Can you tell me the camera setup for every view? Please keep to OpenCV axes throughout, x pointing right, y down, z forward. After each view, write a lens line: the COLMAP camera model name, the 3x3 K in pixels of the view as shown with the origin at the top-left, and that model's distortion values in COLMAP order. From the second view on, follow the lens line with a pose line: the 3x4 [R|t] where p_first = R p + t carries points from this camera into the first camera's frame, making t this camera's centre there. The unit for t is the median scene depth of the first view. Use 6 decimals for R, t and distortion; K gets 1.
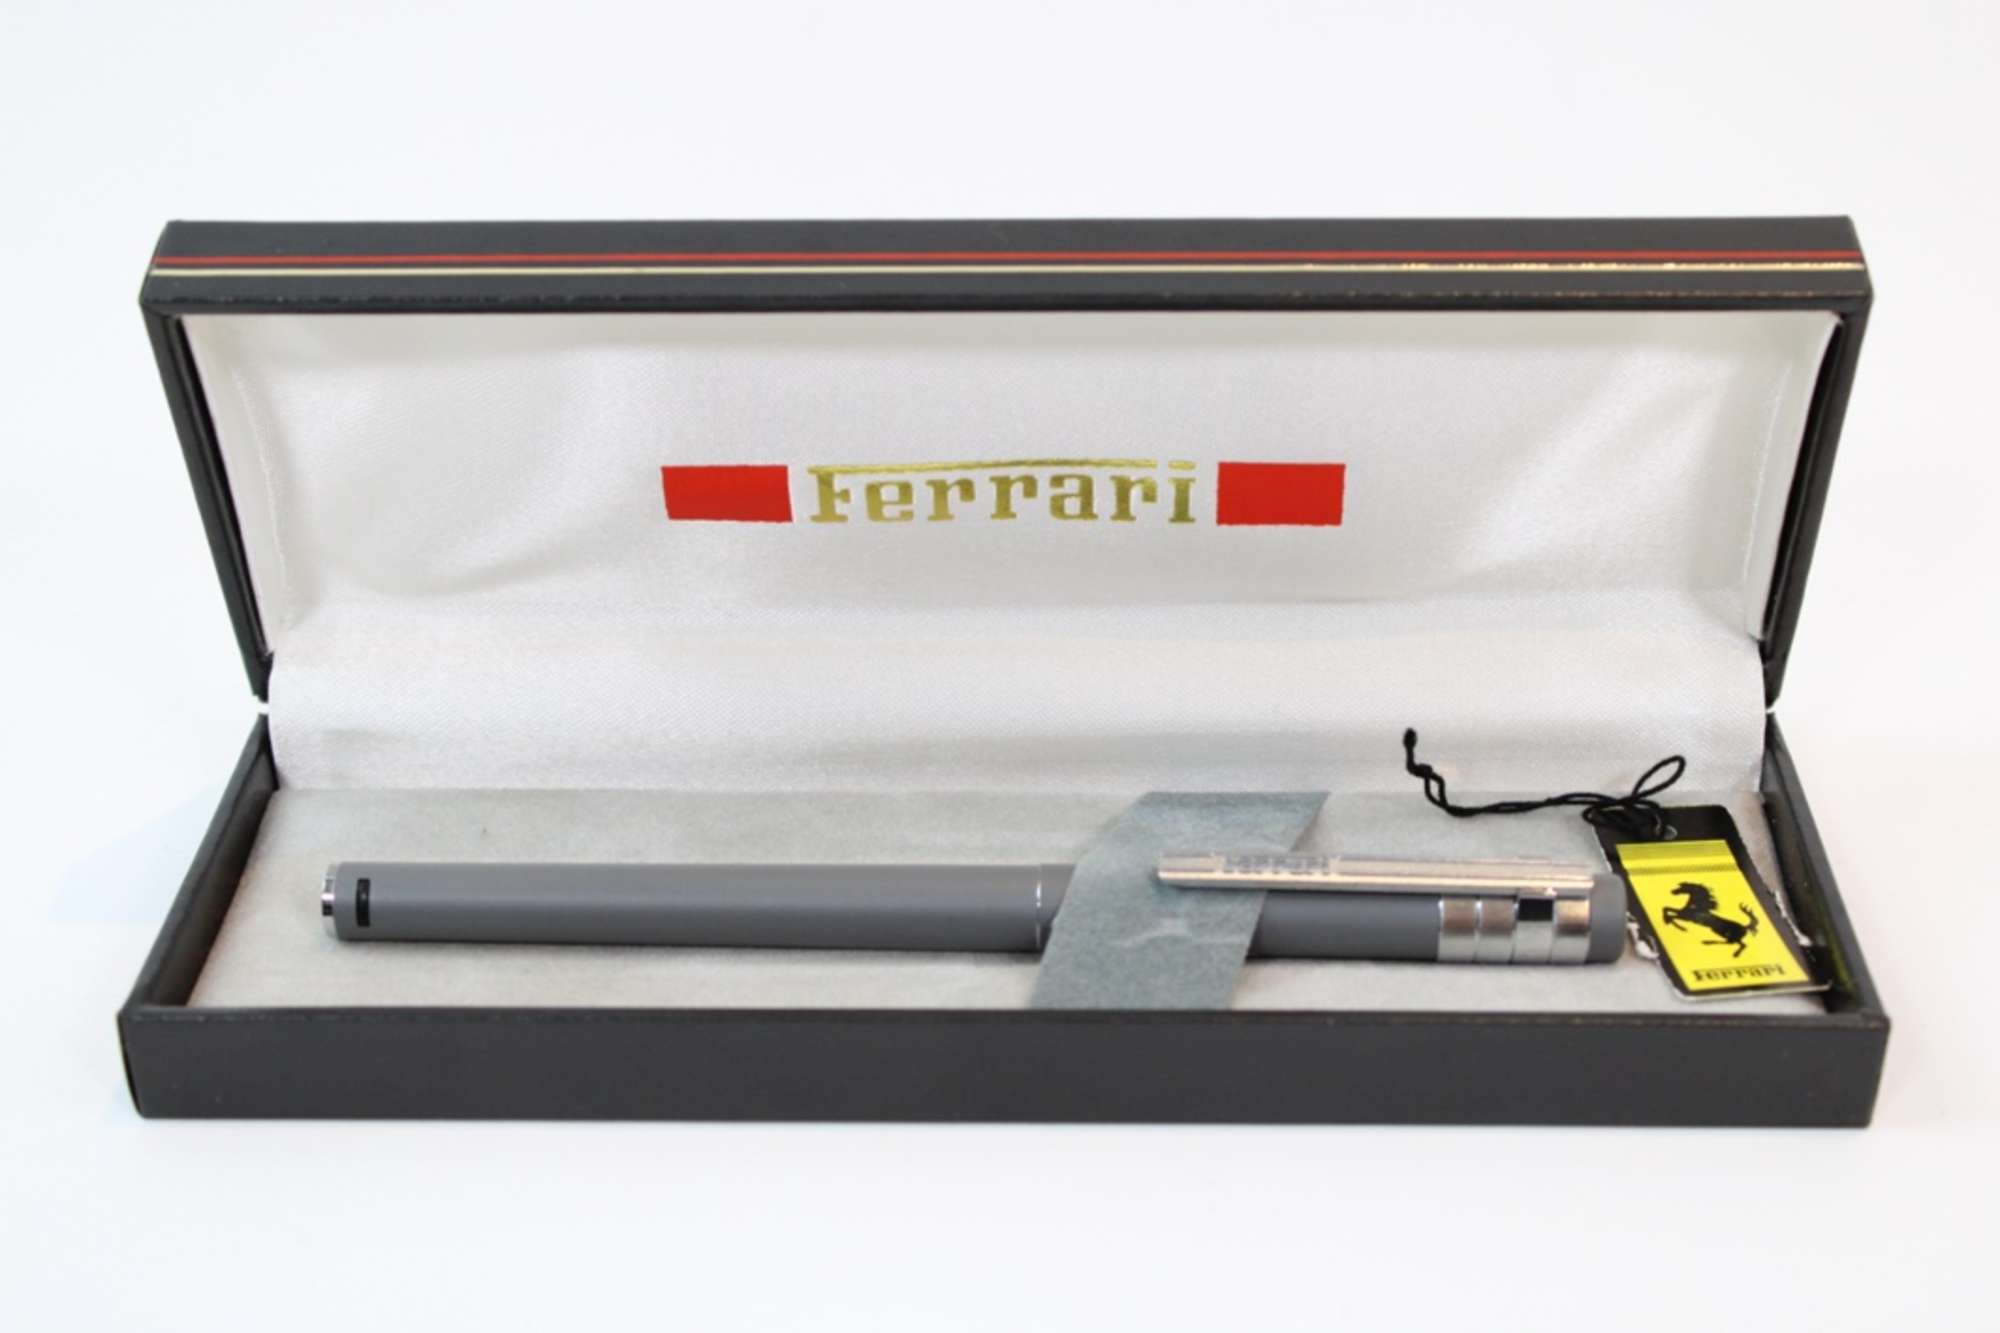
lens RADIAL K [[3237.7, 0, 996.8], [0, 3237.7, 662.5], [0, 0, 1]] dist [0.019915, 0.000000]
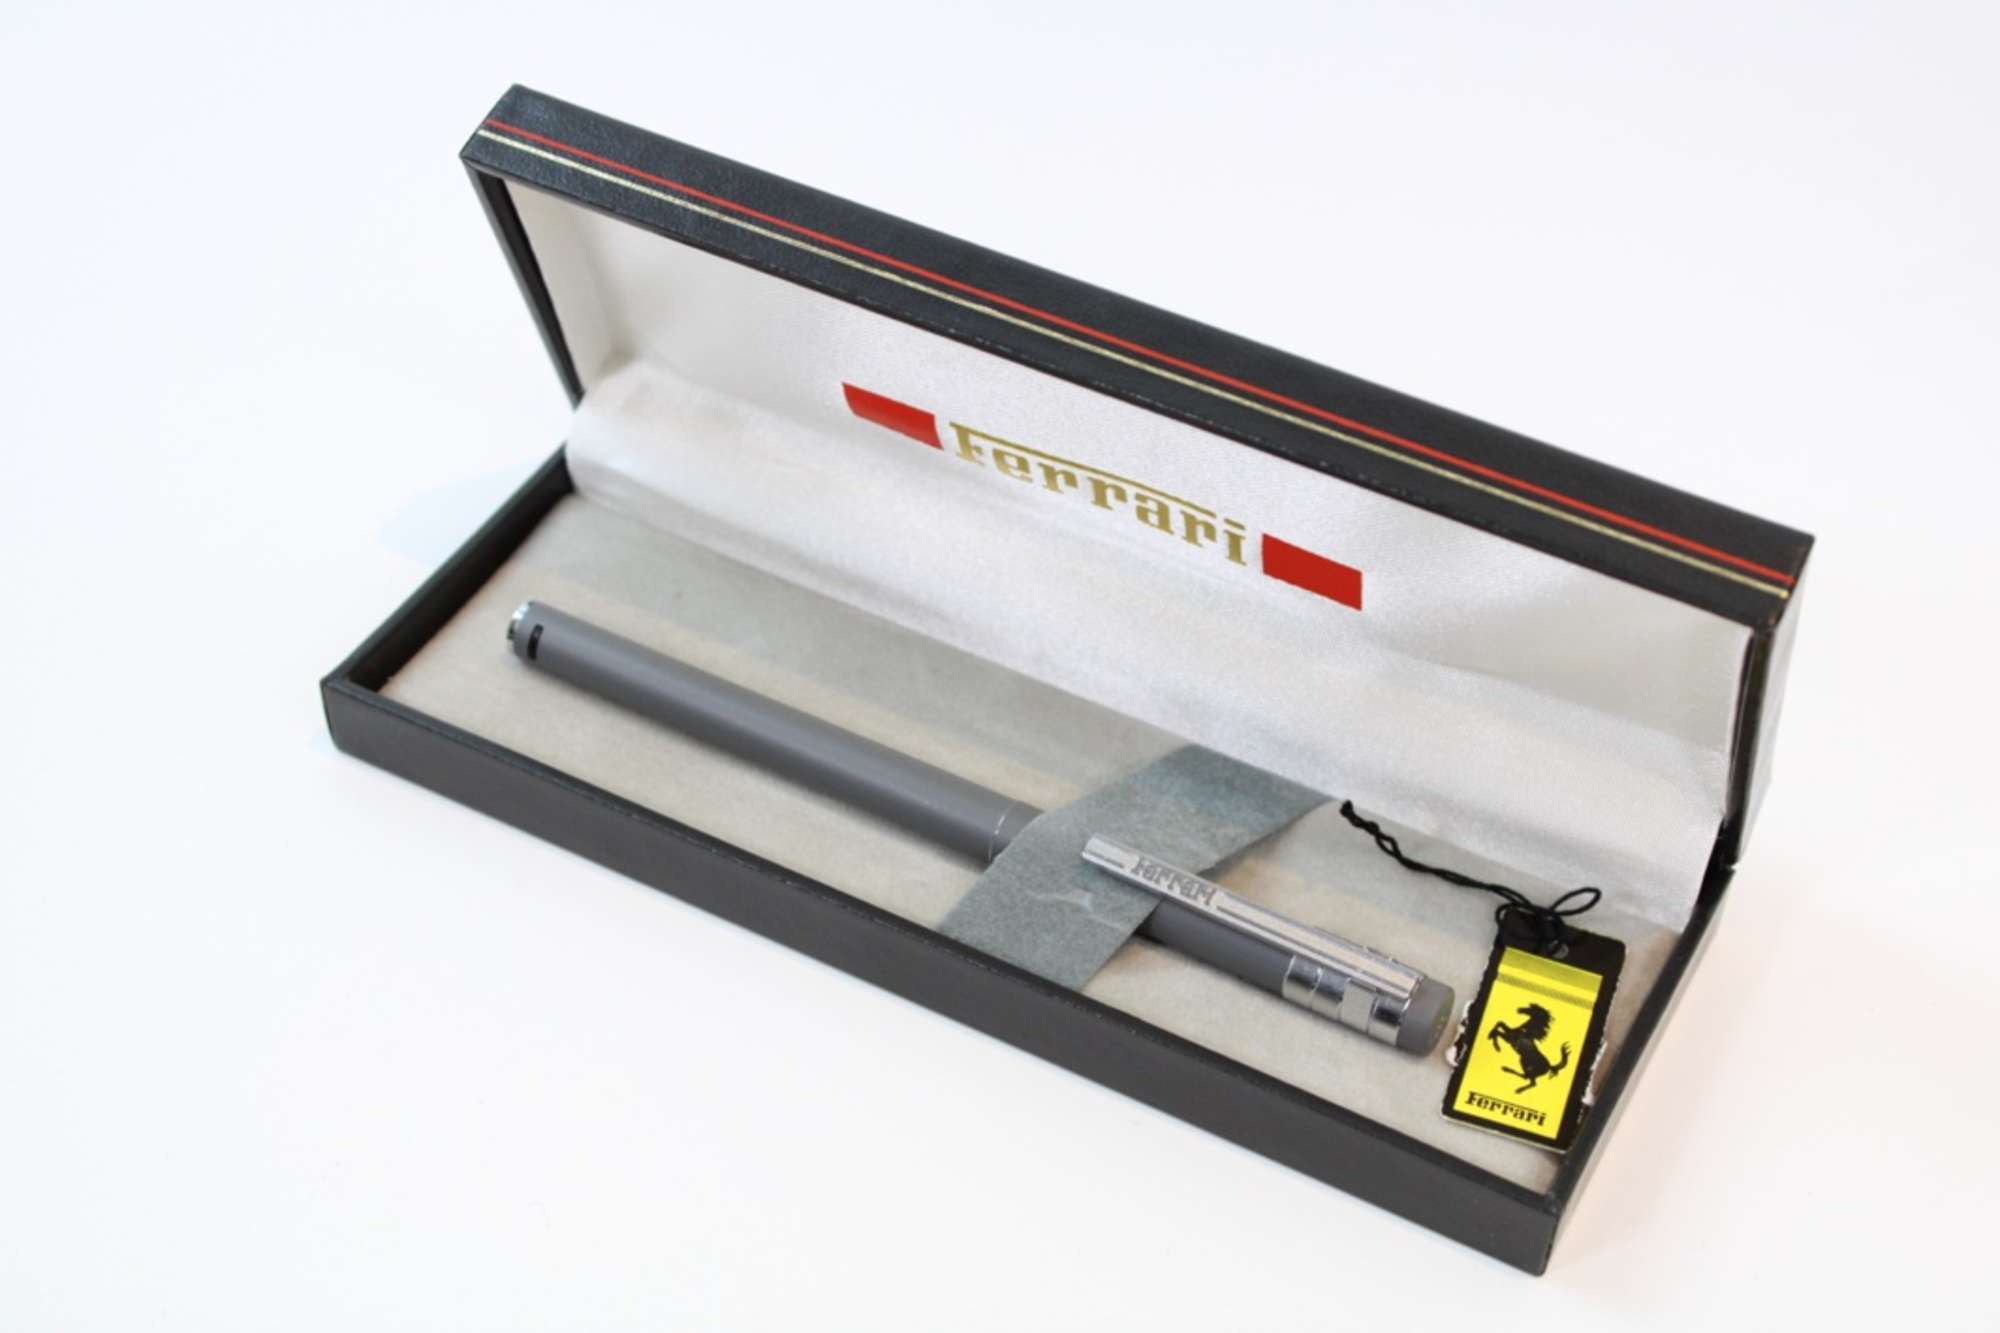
lens RADIAL K [[3237.7, 0, 999.9], [0, 3237.7, 671.1], [0, 0, 1]] dist [0.019915, 0.000000]
pose [[0.889001, 0.346537, -0.299313, 0.351437], [-0.249933, 0.914923, 0.316938, -0.363262], [0.383679, -0.206950, 0.899979, -0.087495]]
